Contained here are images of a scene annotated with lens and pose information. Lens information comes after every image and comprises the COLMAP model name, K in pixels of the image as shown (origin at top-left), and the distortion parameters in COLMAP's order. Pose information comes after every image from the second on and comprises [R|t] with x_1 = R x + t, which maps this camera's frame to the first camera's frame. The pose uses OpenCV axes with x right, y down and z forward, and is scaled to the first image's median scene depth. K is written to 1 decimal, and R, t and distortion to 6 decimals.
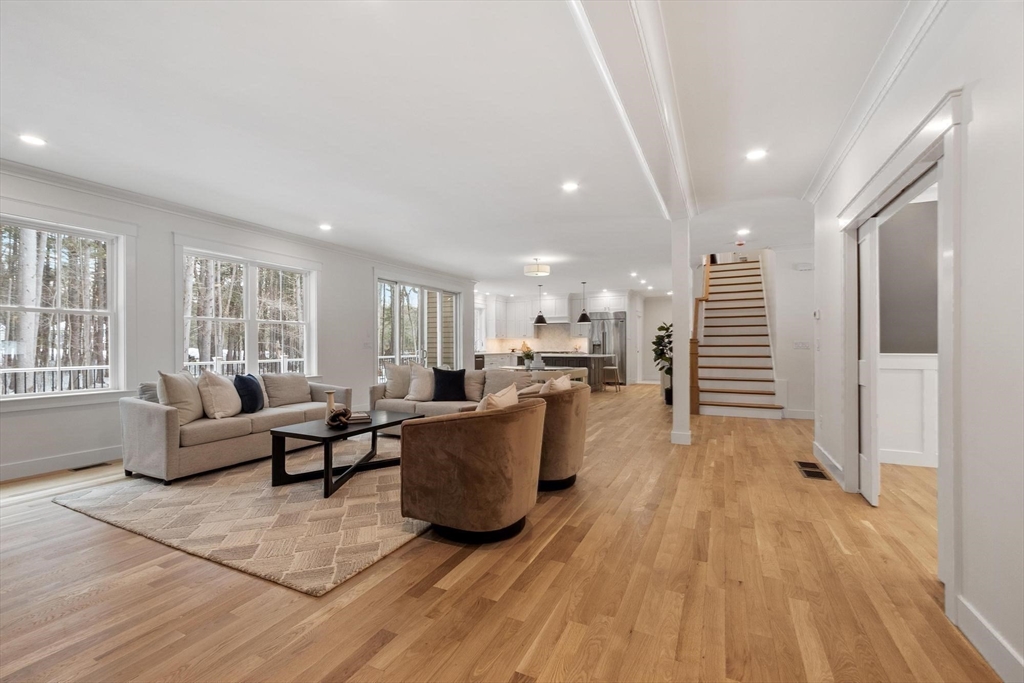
lens RADIAL K [[452.3, 0, 486.2], [0, 452.3, 344.3], [0, 0, 1]] dist [-0.000721, -0.000473]
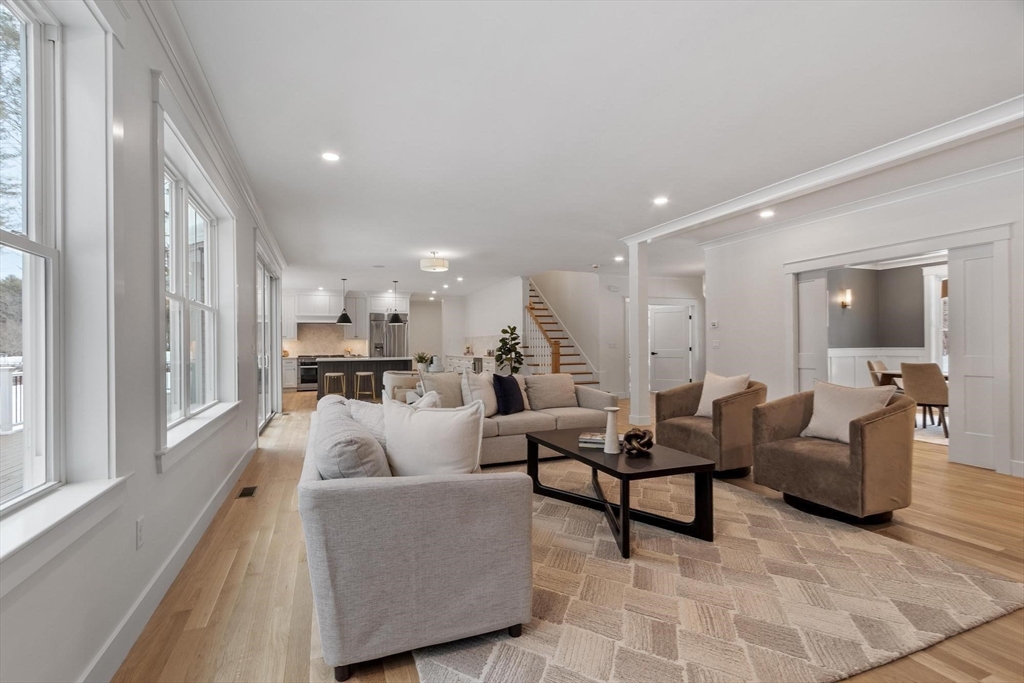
lens RADIAL K [[452.3, 0, 486.2], [0, 452.3, 344.3], [0, 0, 1]] dist [-0.000721, -0.000473]
pose [[0.677293, -0.000532, 0.735713, -1.044687], [0.007178, 0.999957, -0.005885, 0.005874], [-0.735678, 0.009267, 0.677268, 0.670118]]
